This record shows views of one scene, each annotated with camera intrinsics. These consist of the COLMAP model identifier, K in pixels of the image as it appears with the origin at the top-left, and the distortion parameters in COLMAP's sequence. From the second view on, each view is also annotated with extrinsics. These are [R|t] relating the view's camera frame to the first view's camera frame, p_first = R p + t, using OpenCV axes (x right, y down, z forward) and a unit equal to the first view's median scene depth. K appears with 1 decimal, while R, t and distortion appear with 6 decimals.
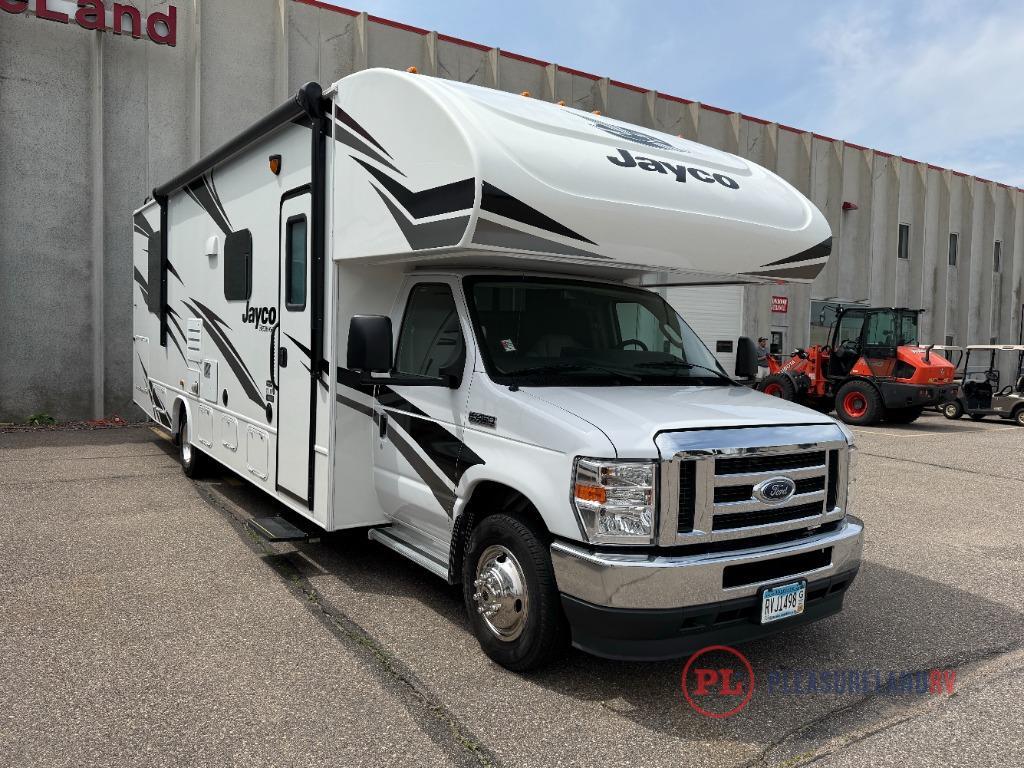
lens RADIAL K [[800.5, 0, 512.0], [0, 800.5, 384.0], [0, 0, 1]] dist [0.003898, 0.000664]
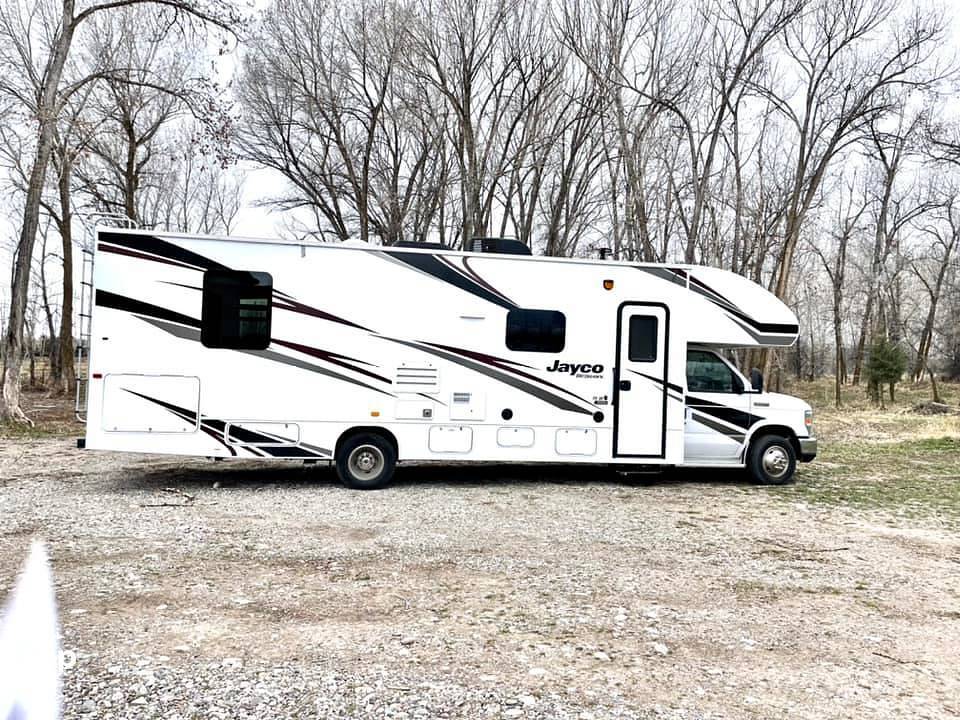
lens RADIAL K [[740.9, 0, 469.9], [0, 740.9, 369.4], [0, 0, 1]] dist [-0.007044, -0.003122]
pose [[0.444109, -0.019644, 0.895757, -2.745761], [0.045675, 0.998956, -0.000738, -0.118852], [-0.894808, 0.041241, 0.444543, 0.735316]]
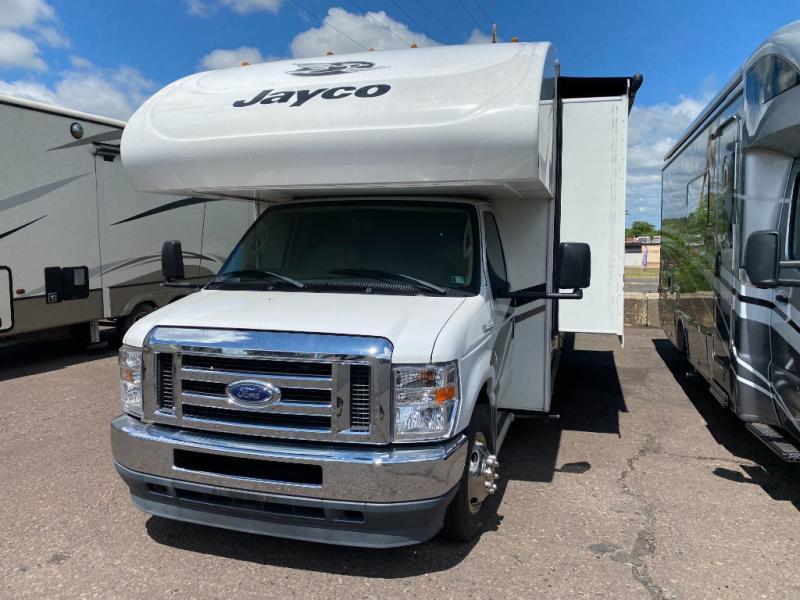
lens RADIAL K [[625.4, 0, 400.0], [0, 625.4, 300.0], [0, 0, 1]] dist [0.003898, 0.000664]
pose [[0.642168, 0.034591, -0.765783, 0.996519], [-0.036065, 0.999238, 0.014893, -0.006334], [0.765715, 0.018054, 0.642926, 0.582356]]
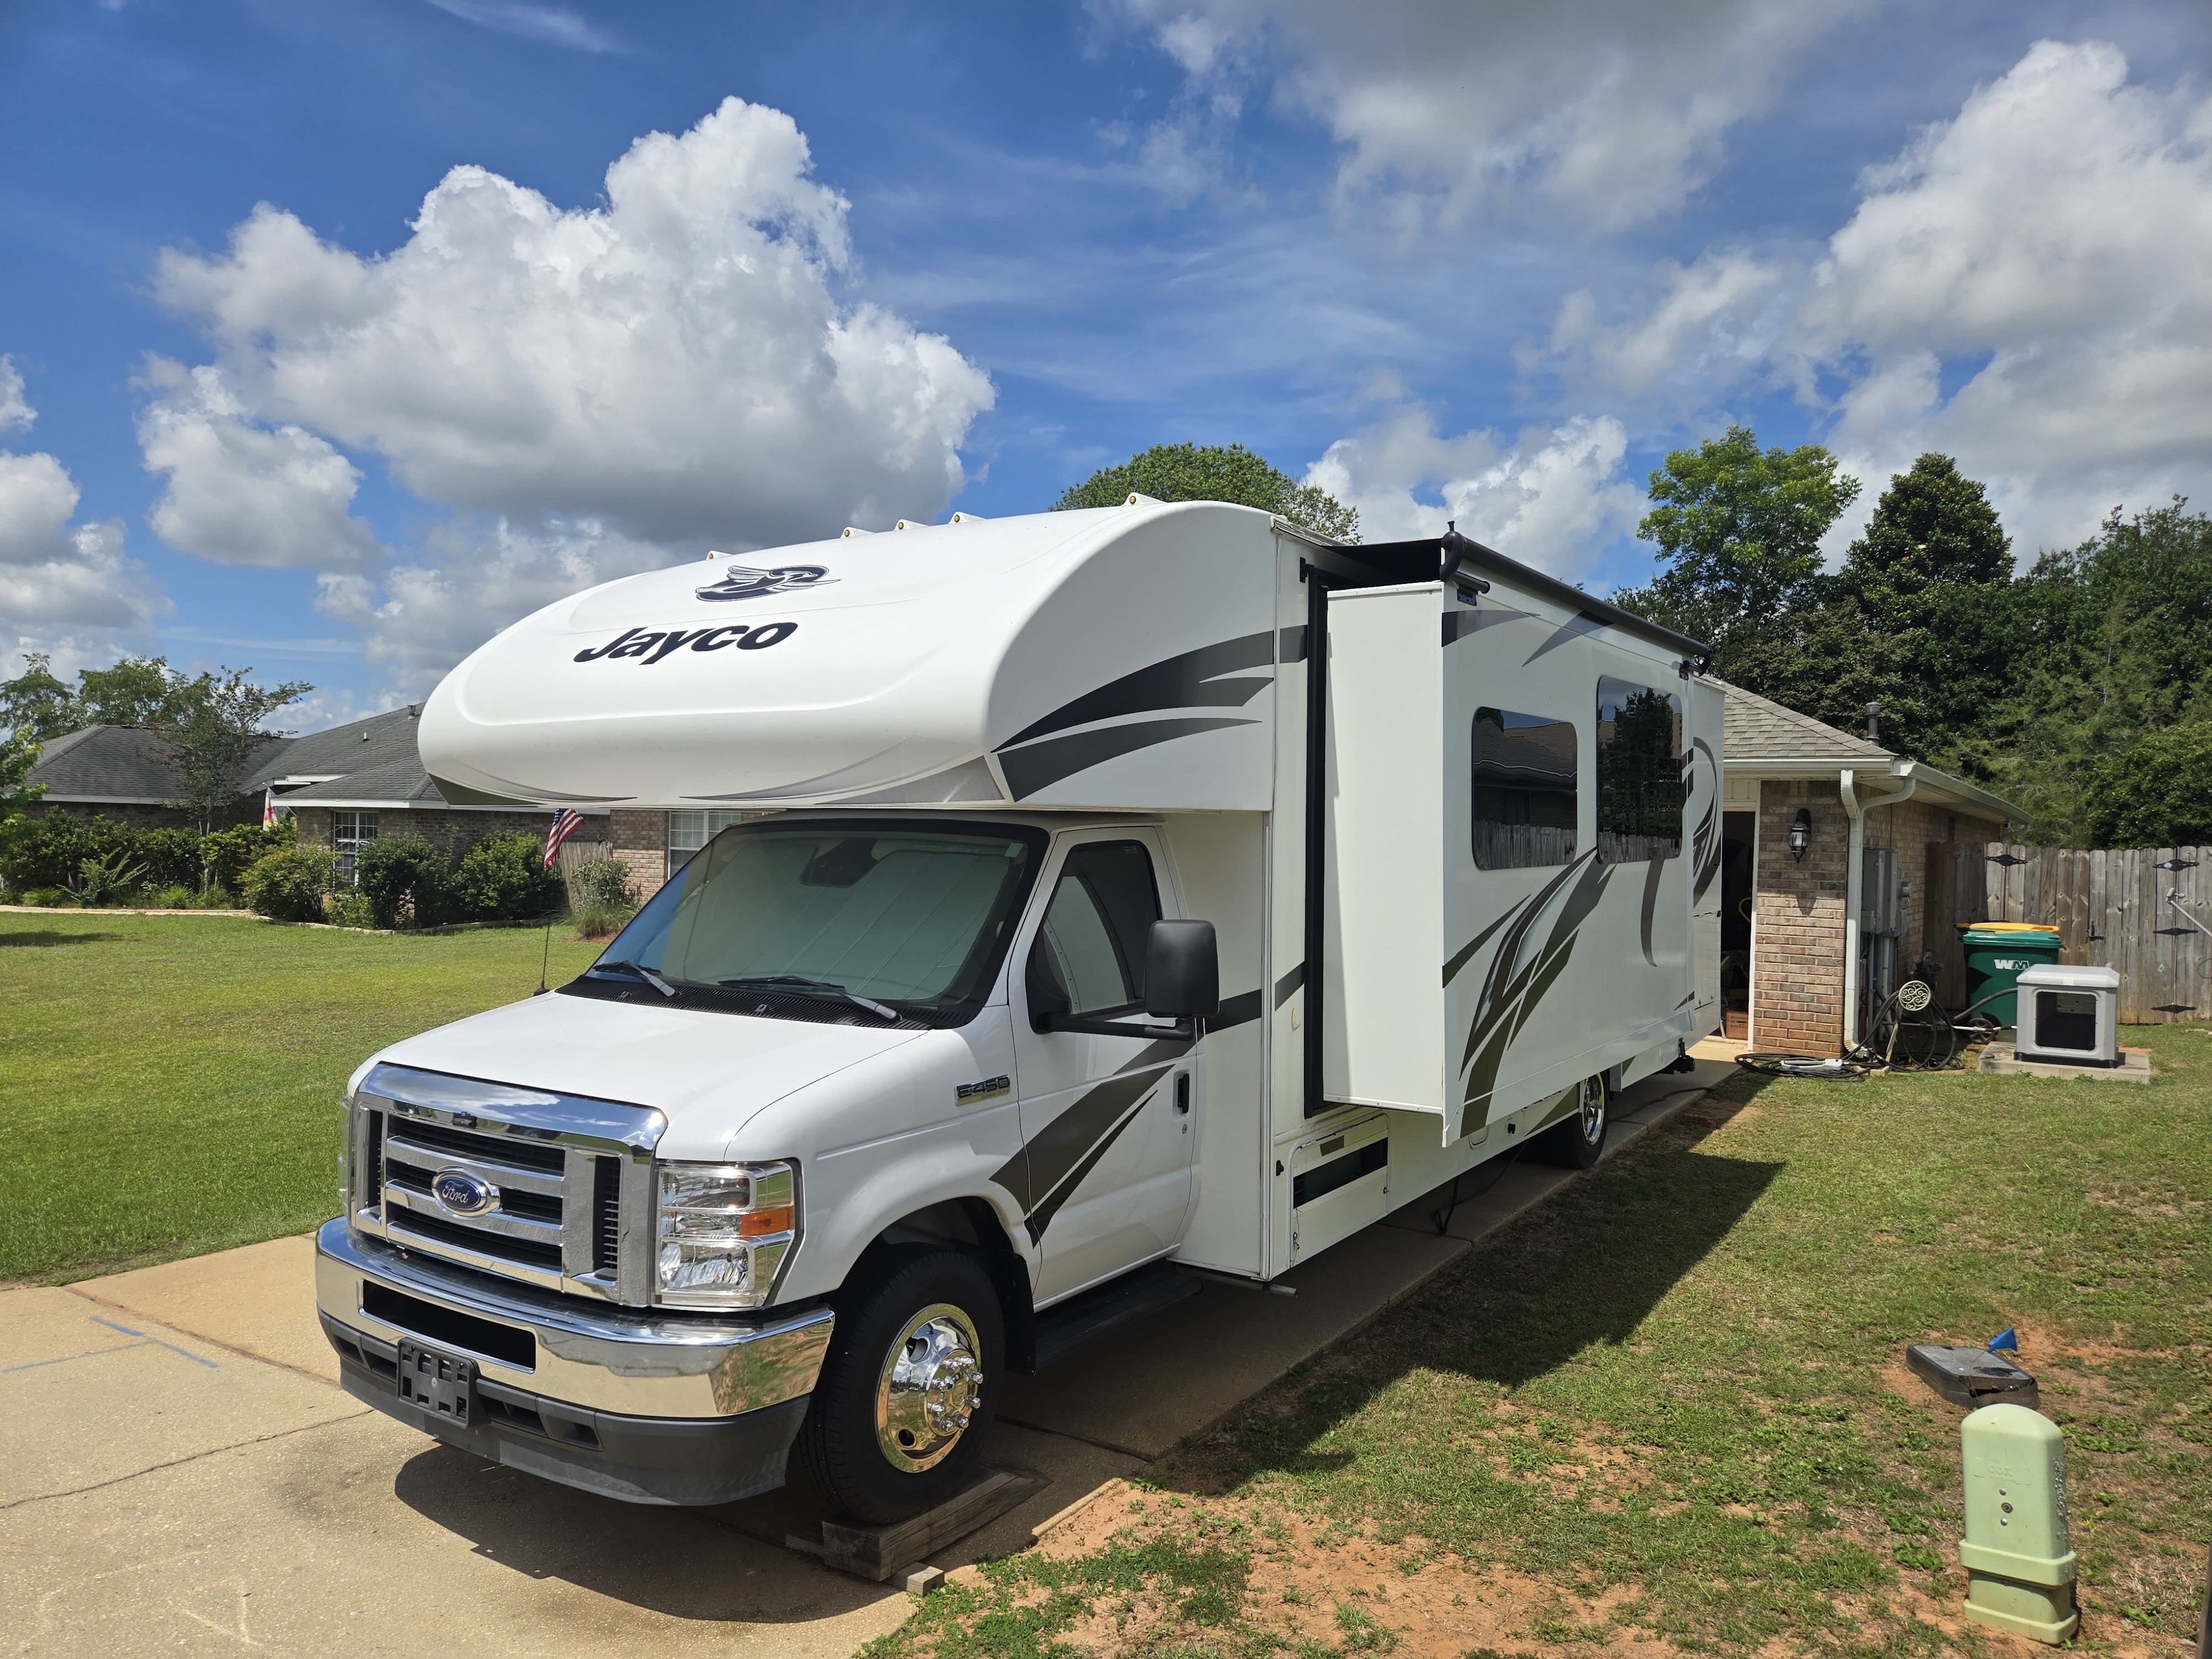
lens RADIAL K [[1568.9, 0, 1106.0], [0, 1568.9, 829.5], [0, 0, 1]] dist [-0.001968, -0.000982]
pose [[0.395778, -0.027515, -0.917934, 1.466225], [-0.060832, 0.996570, -0.056100, -0.089304], [0.916329, 0.078043, 0.392747, 0.893344]]
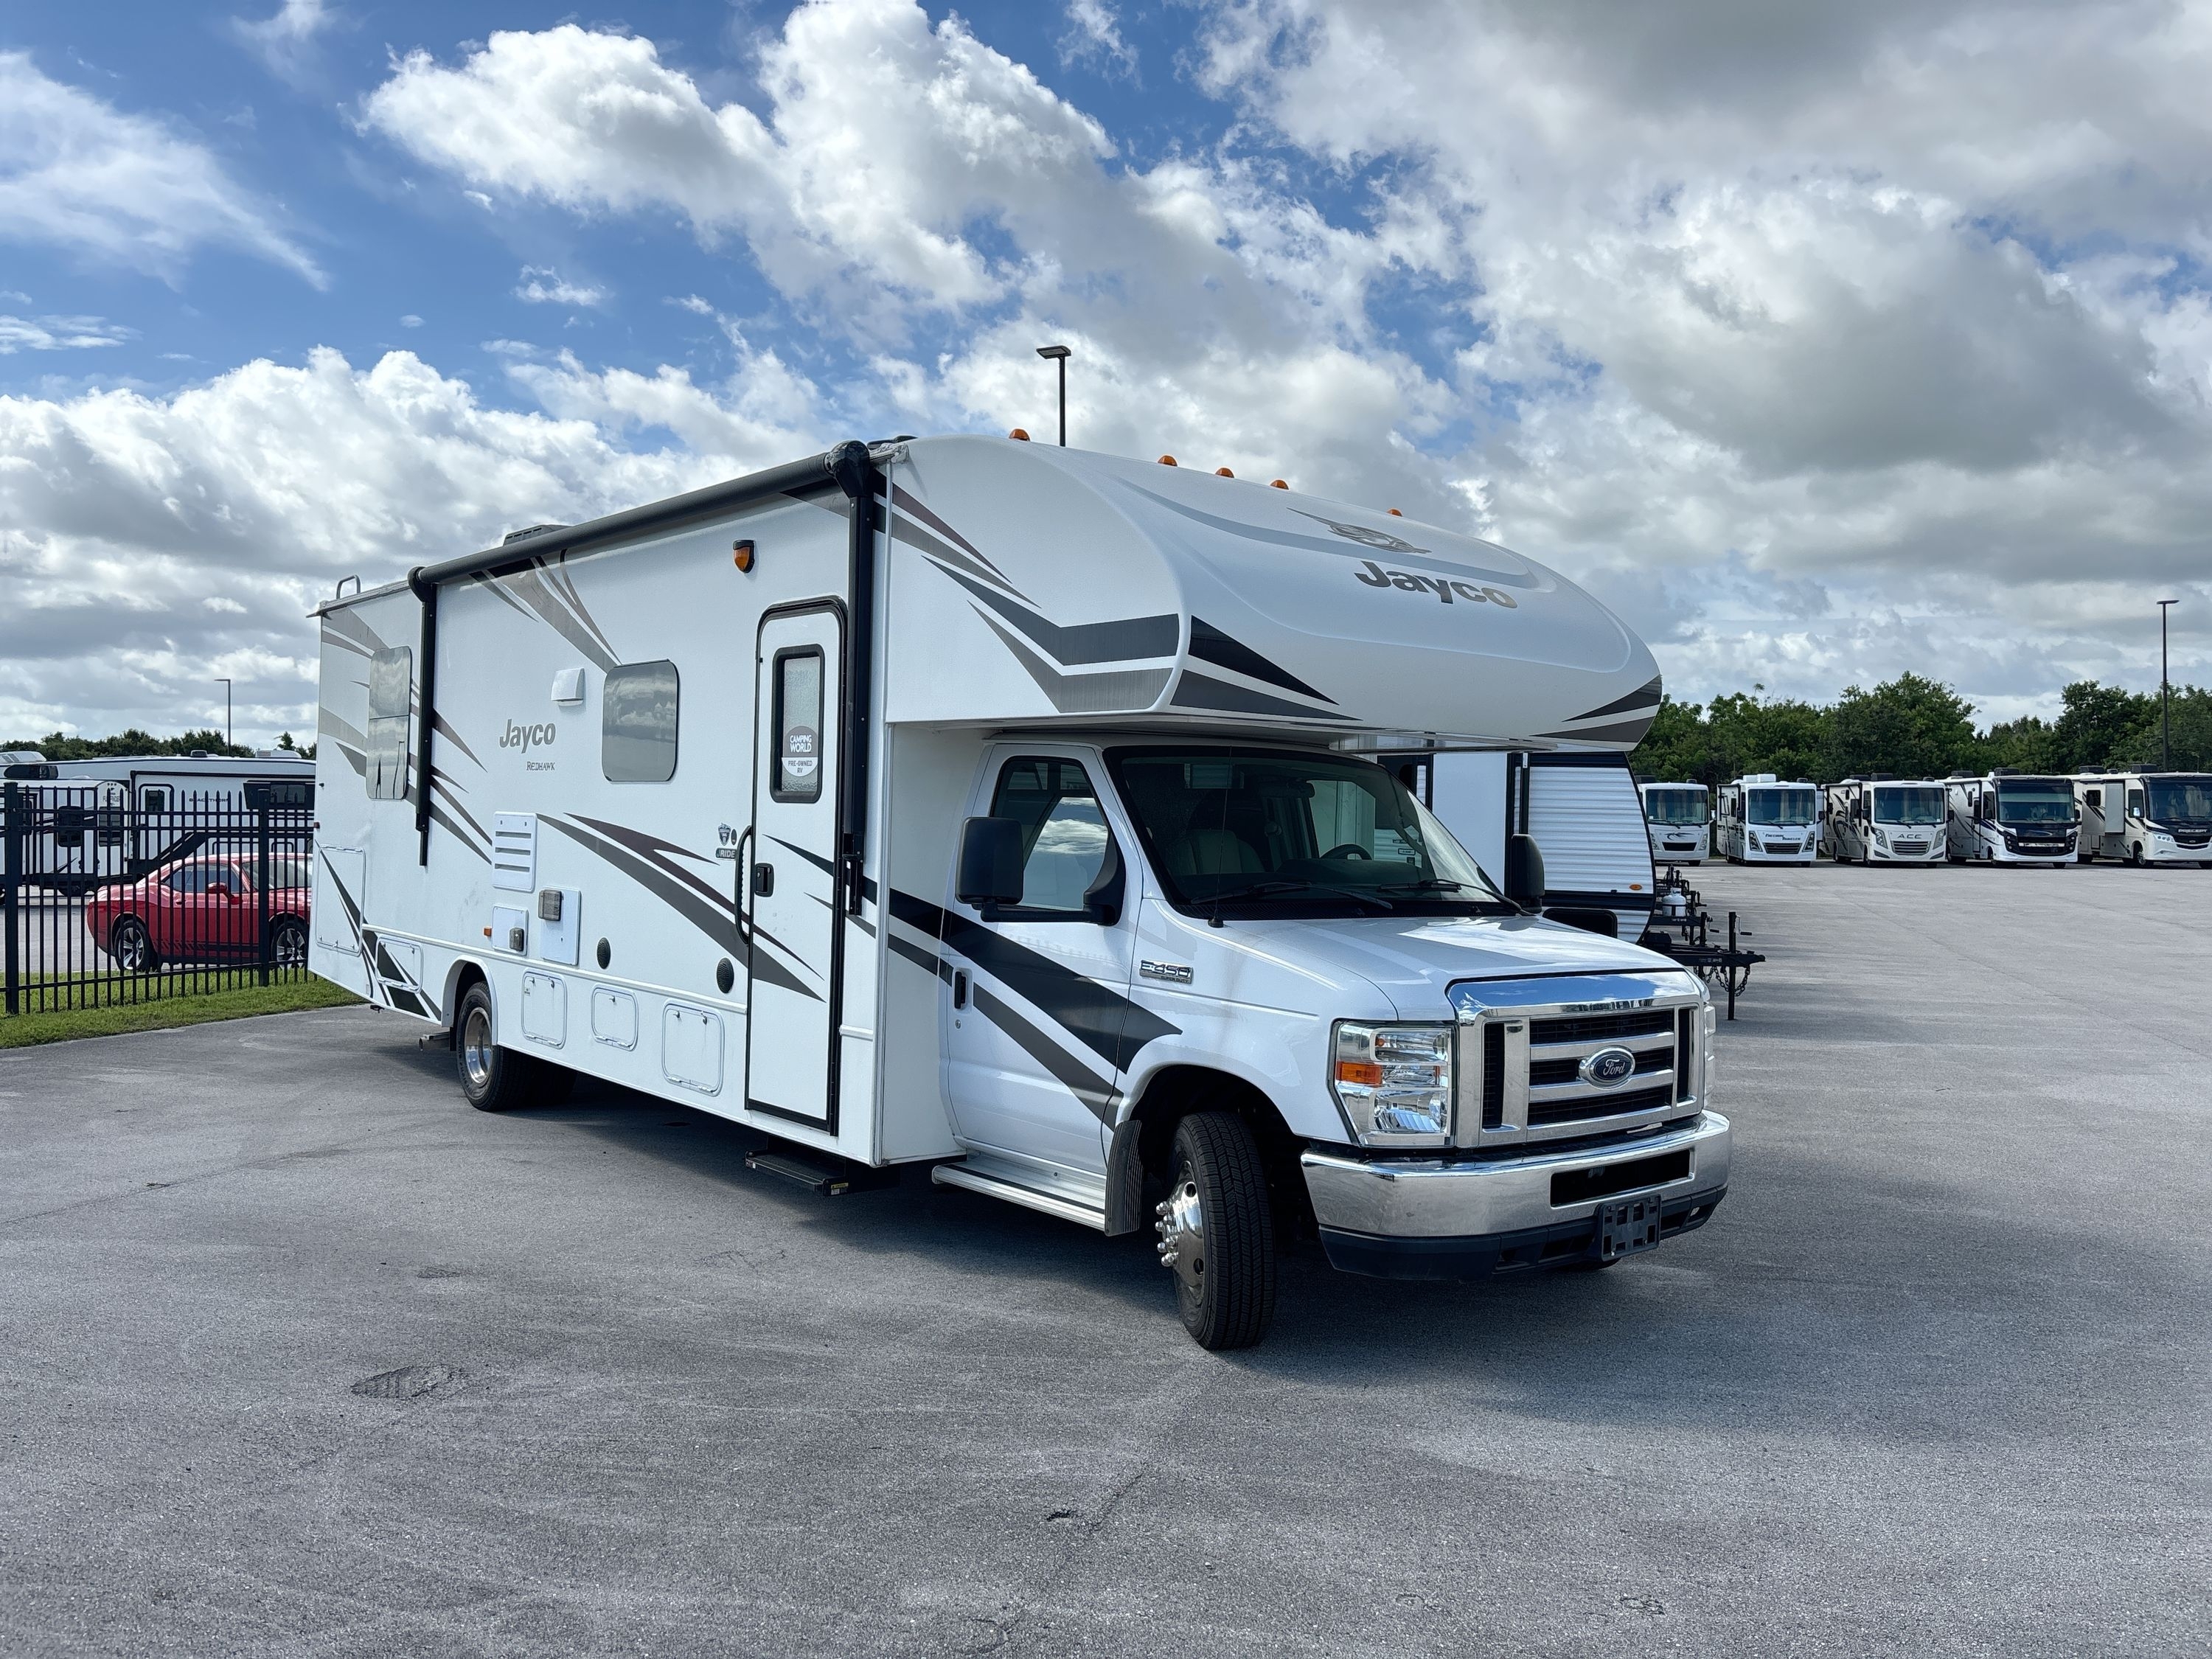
lens RADIAL K [[1707.1, 0, 1082.7], [0, 1707.1, 851.1], [0, 0, 1]] dist [-0.007044, -0.003122]
pose [[0.995019, -0.010788, 0.099096, -0.238288], [0.015398, 0.998829, -0.045868, 0.008434], [-0.098485, 0.047166, 0.994020, -0.372450]]
